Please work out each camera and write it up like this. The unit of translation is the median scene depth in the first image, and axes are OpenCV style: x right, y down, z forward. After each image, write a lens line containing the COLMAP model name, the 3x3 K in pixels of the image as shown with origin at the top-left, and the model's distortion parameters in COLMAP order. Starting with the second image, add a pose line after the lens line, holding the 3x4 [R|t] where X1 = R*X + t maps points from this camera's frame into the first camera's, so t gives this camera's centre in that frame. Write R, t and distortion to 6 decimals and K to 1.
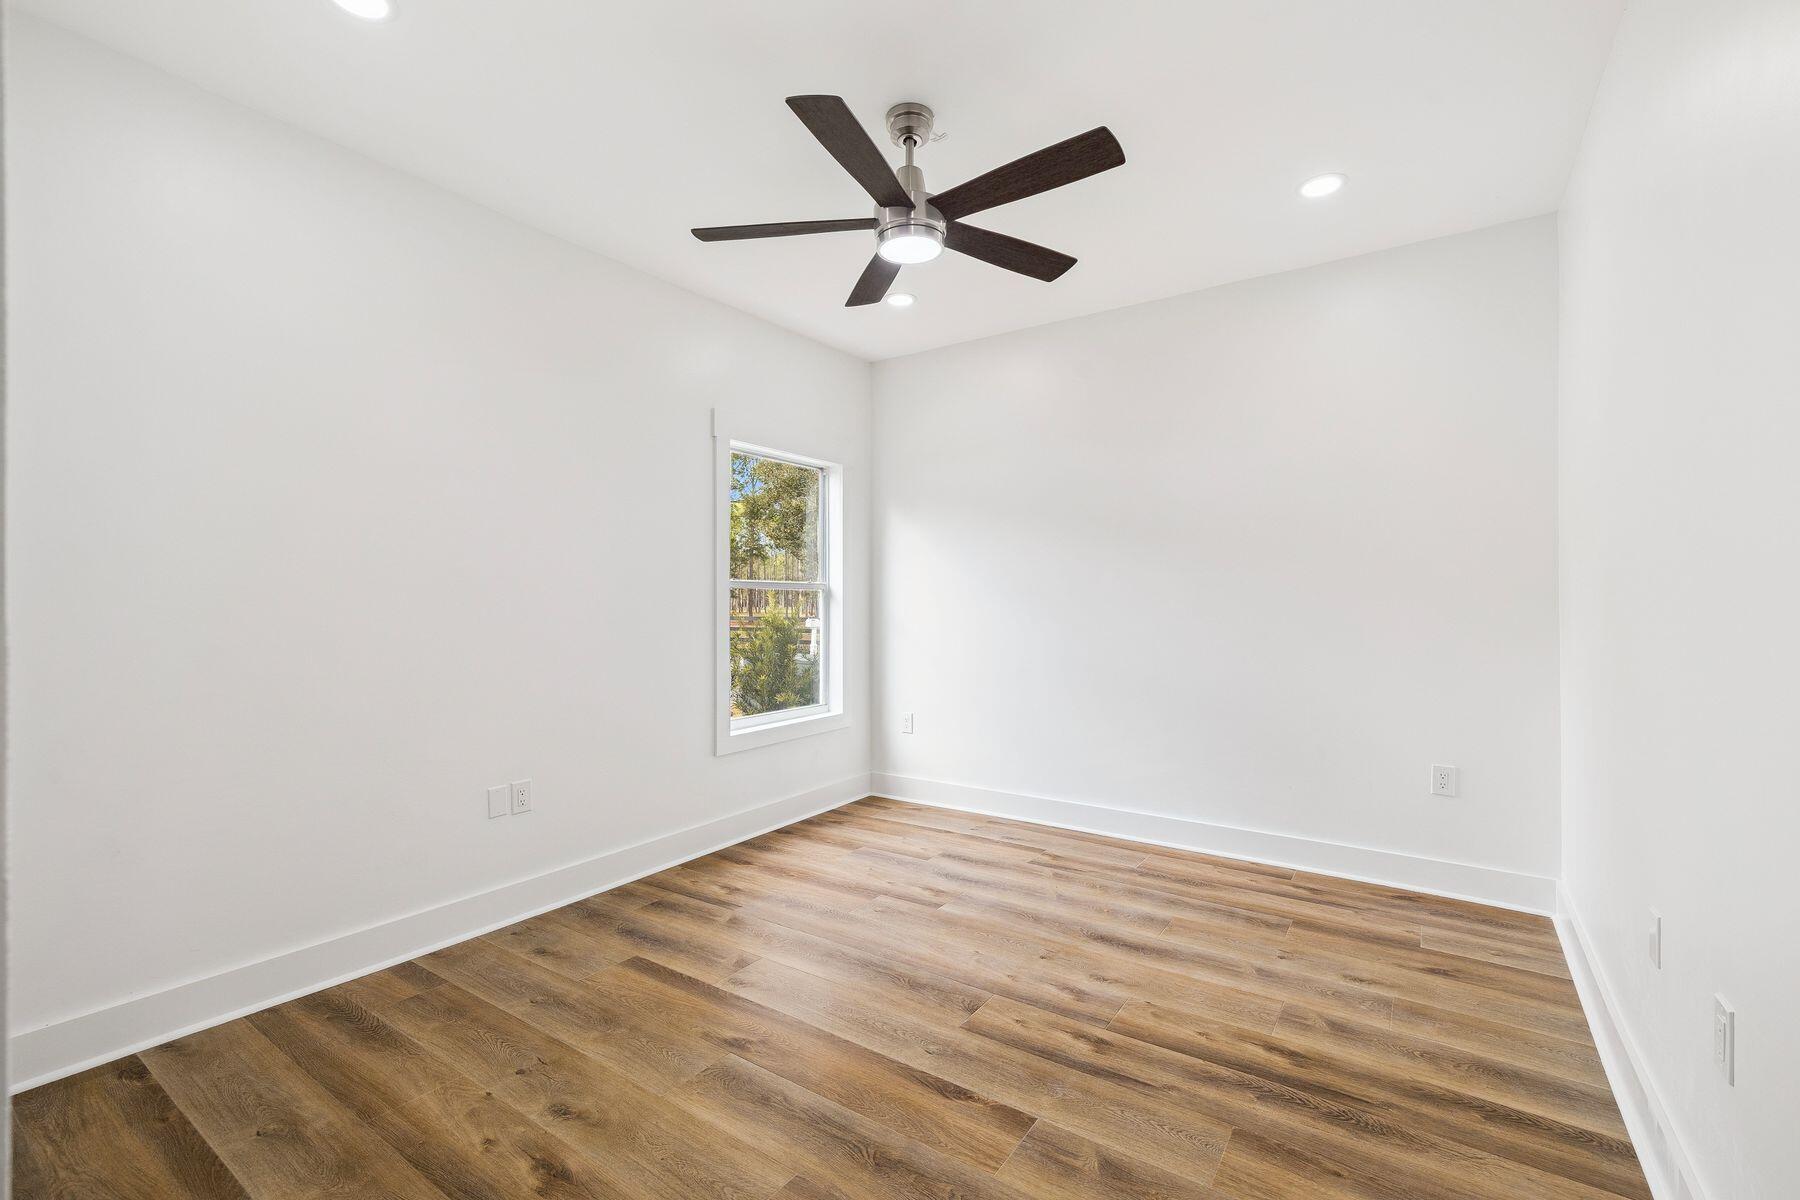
lens RADIAL K [[756.0, 0, 897.2], [0, 756.0, 595.7], [0, 0, 1]] dist [-0.001442, 0.000830]
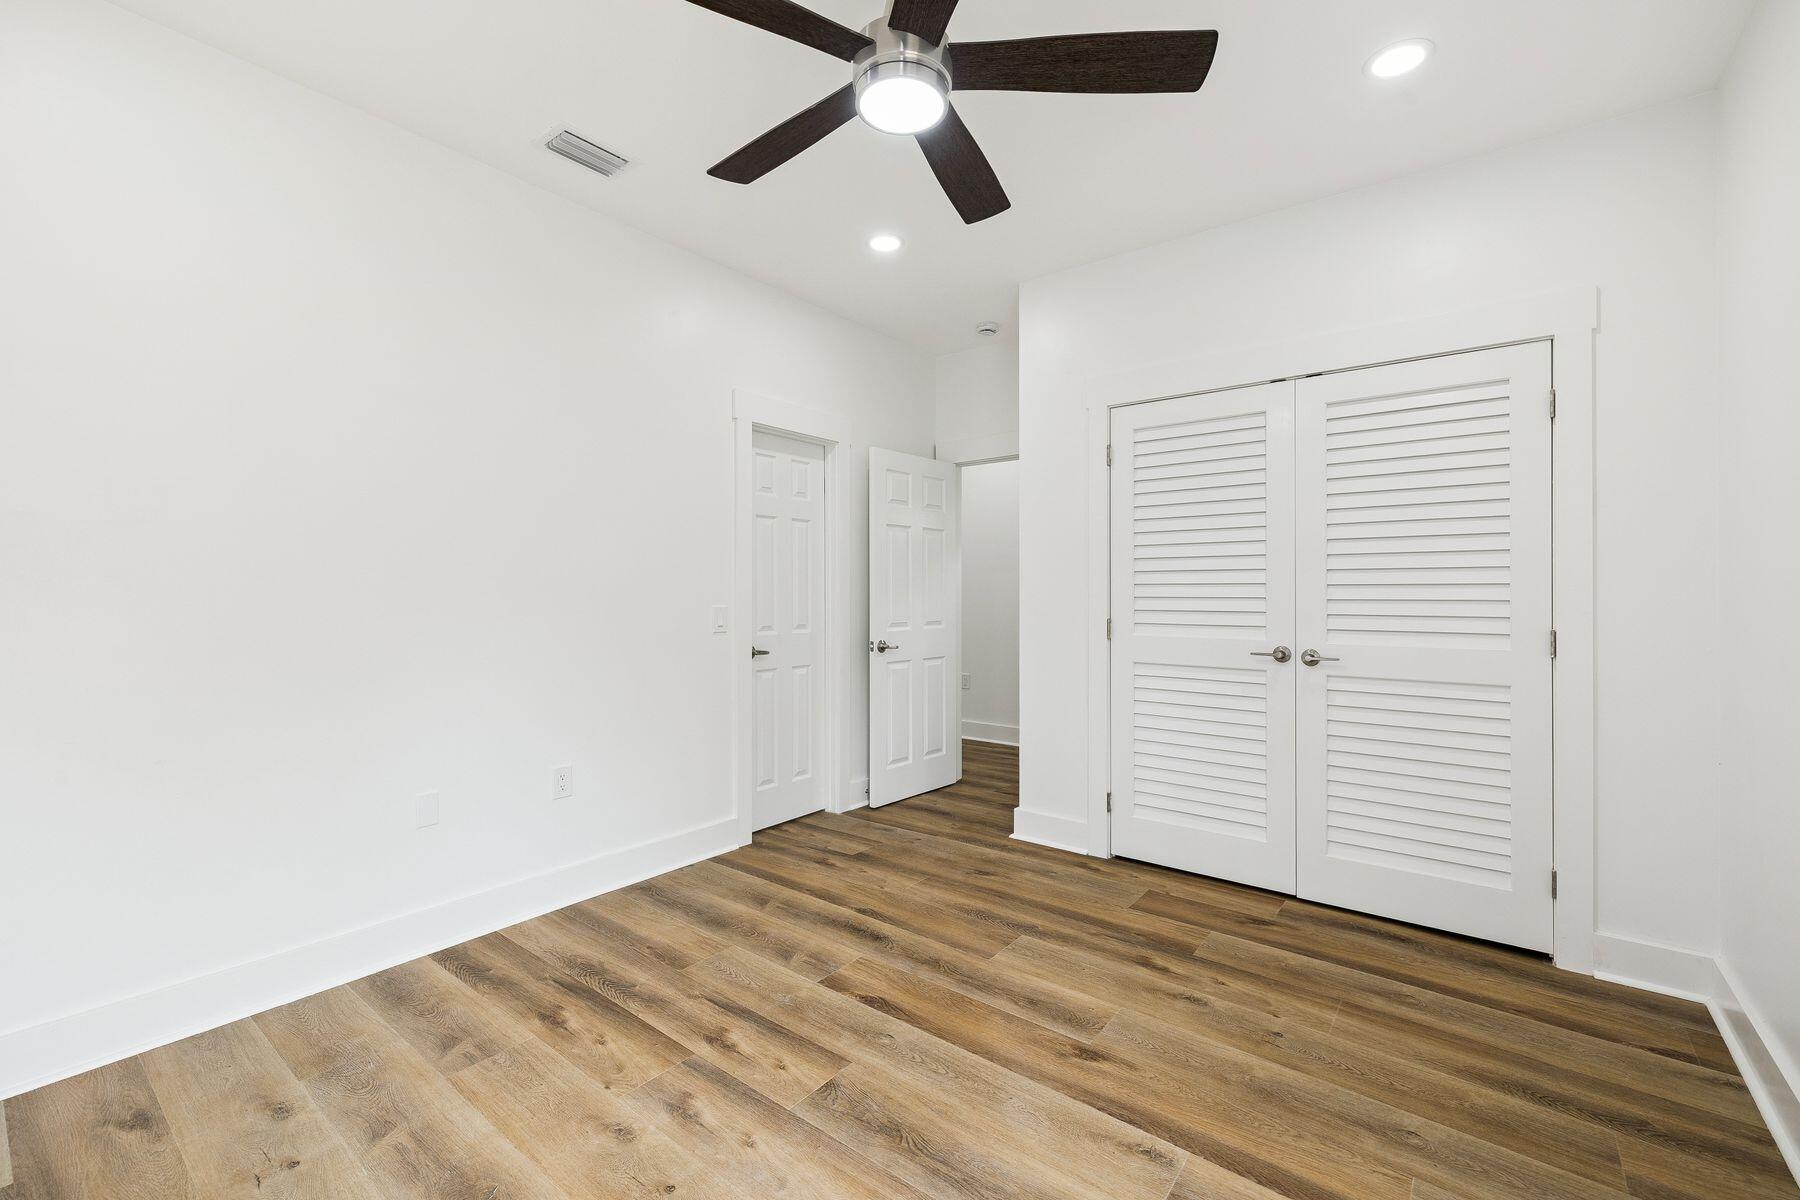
lens RADIAL K [[756.0, 0, 897.2], [0, 756.0, 595.7], [0, 0, 1]] dist [-0.001442, 0.000830]
pose [[-0.998539, -0.001771, 0.054002, -0.020849], [-0.002006, 0.999989, -0.004301, 0.020863], [-0.053994, -0.004403, -0.998532, 2.025149]]
